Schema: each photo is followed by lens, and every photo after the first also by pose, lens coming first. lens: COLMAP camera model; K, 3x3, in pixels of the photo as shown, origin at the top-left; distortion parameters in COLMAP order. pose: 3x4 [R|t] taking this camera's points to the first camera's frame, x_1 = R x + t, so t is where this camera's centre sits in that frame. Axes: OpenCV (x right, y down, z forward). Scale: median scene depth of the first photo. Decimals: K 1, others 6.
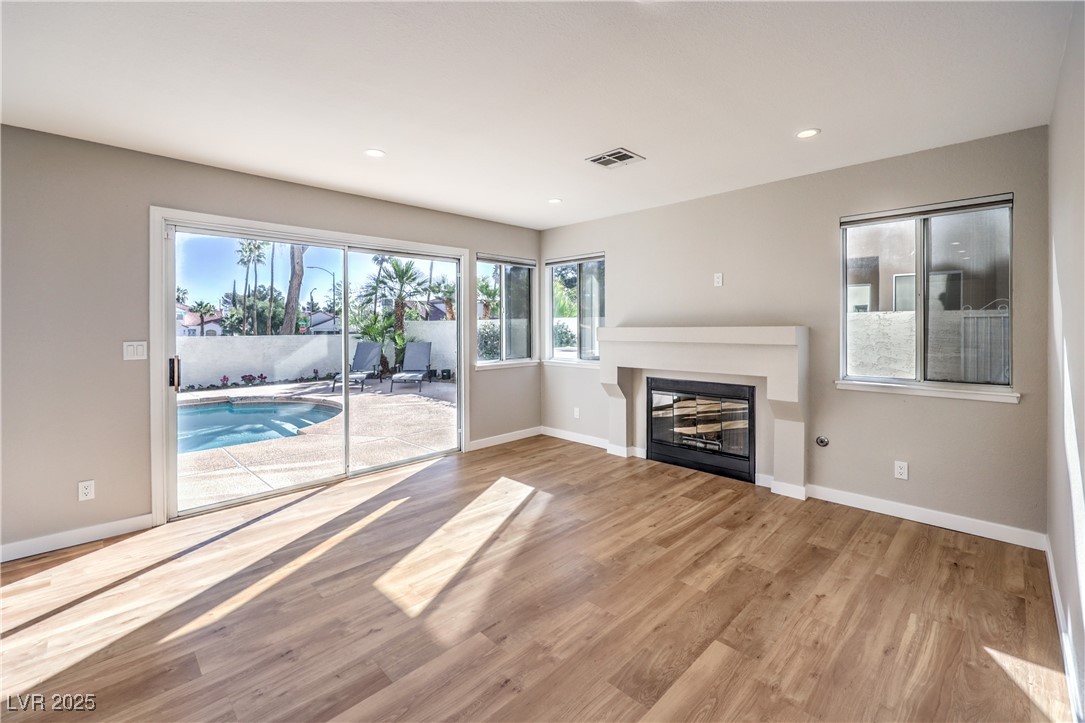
lens RADIAL K [[453.7, 0, 540.5], [0, 453.7, 330.8], [0, 0, 1]] dist [-0.001302, -0.000242]
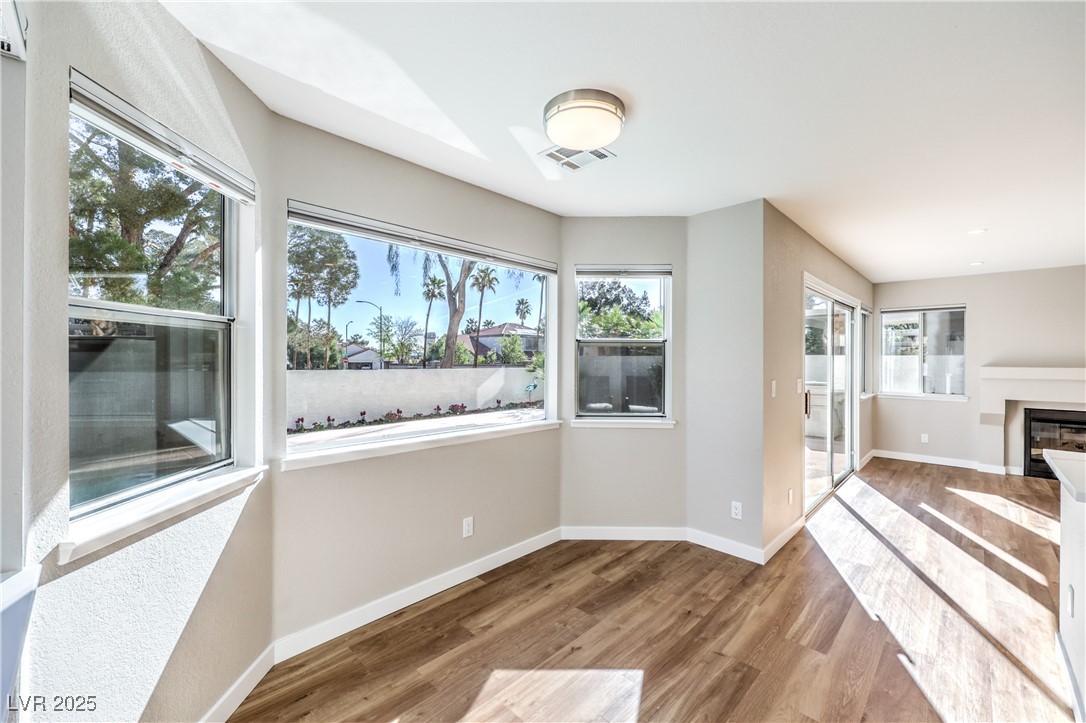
lens RADIAL K [[435.9, 0, 554.0], [0, 435.9, 359.2], [0, 0, 1]] dist [-0.002338, -0.000287]
pose [[0.999526, 0.006560, 0.030086, -1.042240], [-0.006285, 0.999938, -0.009220, -0.009630], [-0.030145, 0.009027, 0.999505, -0.118187]]
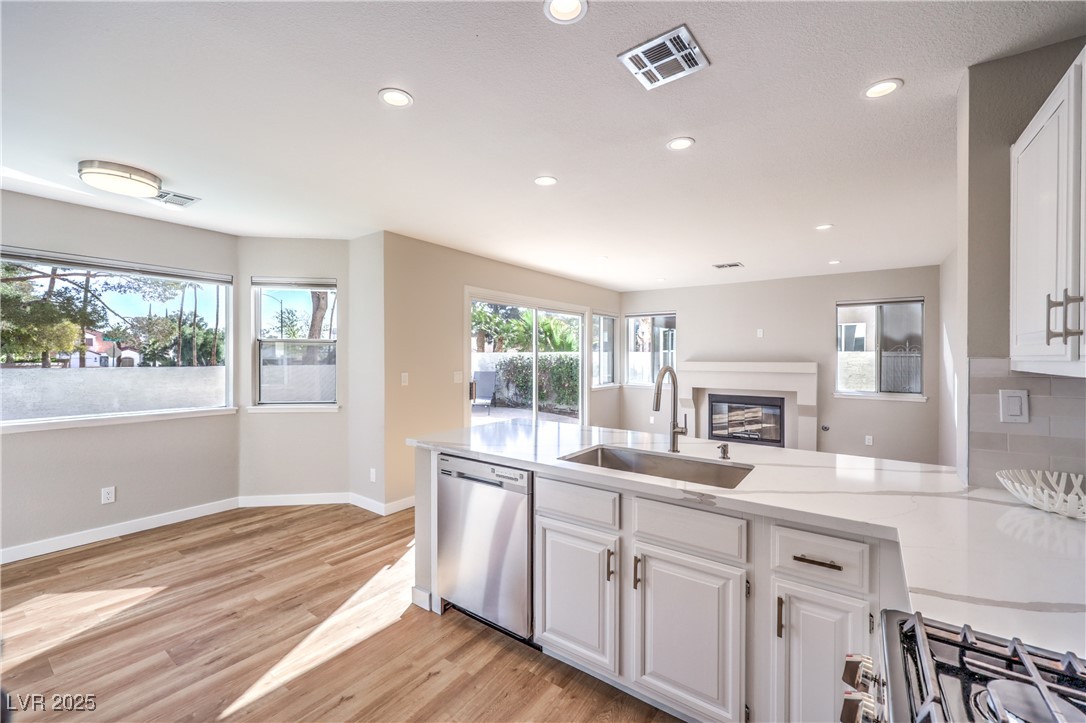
lens RADIAL K [[435.9, 0, 554.0], [0, 435.9, 359.2], [0, 0, 1]] dist [-0.002338, -0.000287]
pose [[0.983437, 0.004727, 0.181186, -0.544955], [-0.004418, 0.999988, -0.002107, -0.011120], [-0.181194, 0.001271, 0.983447, -0.356012]]
